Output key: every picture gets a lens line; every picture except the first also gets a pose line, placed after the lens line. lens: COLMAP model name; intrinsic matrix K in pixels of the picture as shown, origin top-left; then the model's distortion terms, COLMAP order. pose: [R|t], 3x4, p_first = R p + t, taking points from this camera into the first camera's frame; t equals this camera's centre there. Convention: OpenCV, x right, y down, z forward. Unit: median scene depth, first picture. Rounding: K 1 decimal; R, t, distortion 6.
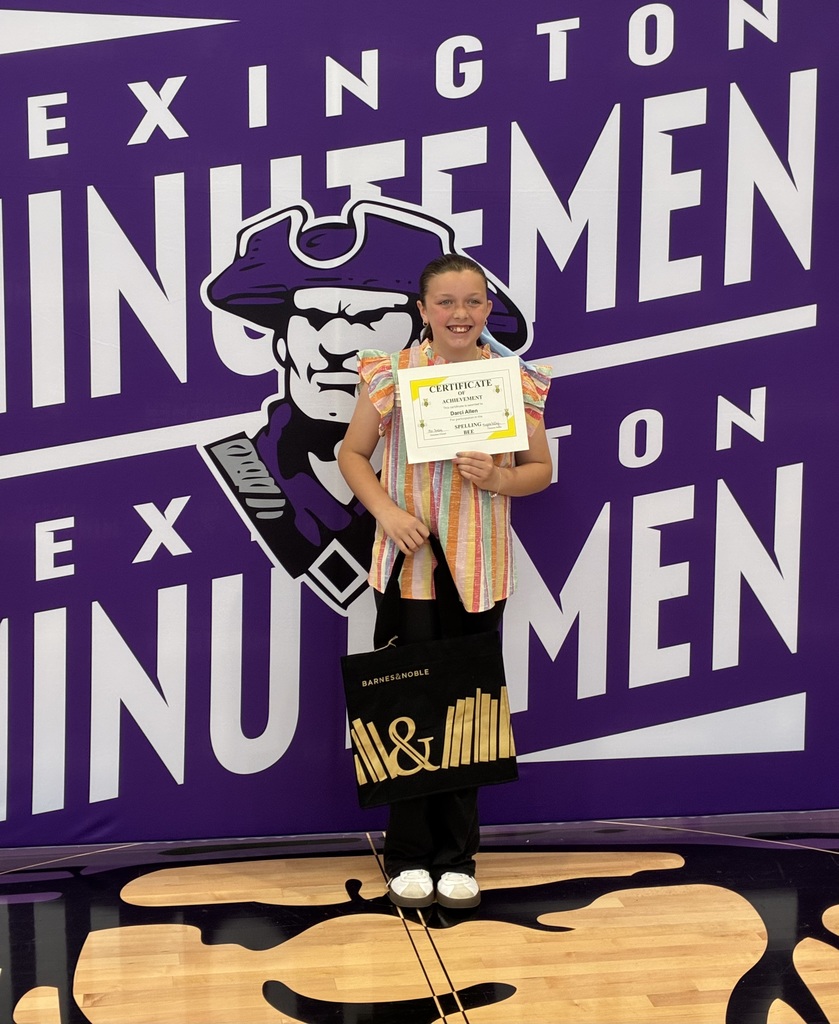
lens RADIAL K [[1763.1, 0, 421.5], [0, 1763.1, 507.8], [0, 0, 1]] dist [0.047577, 0.000000]
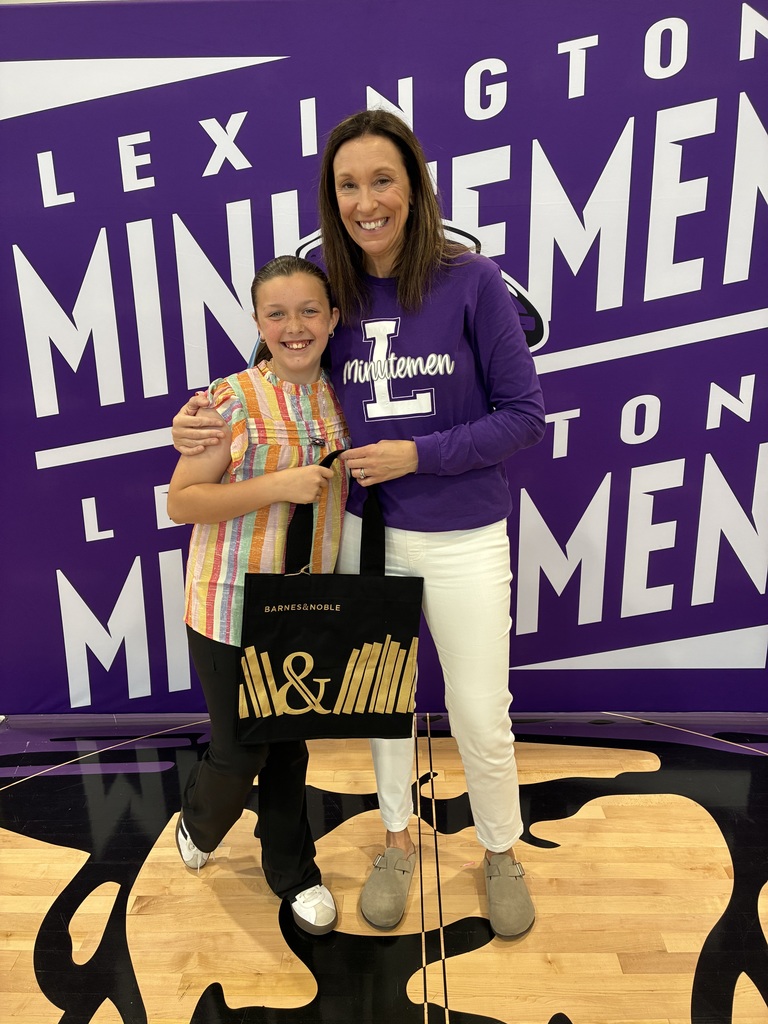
lens RADIAL K [[774.1, 0, 390.1], [0, 774.1, 515.1], [0, 0, 1]] dist [0.019499, -0.021049]
pose [[0.981193, 0.028344, -0.190938, 0.063059], [-0.000953, 0.989860, 0.142044, -0.051471], [0.193028, -0.139191, 0.971270, 0.467309]]
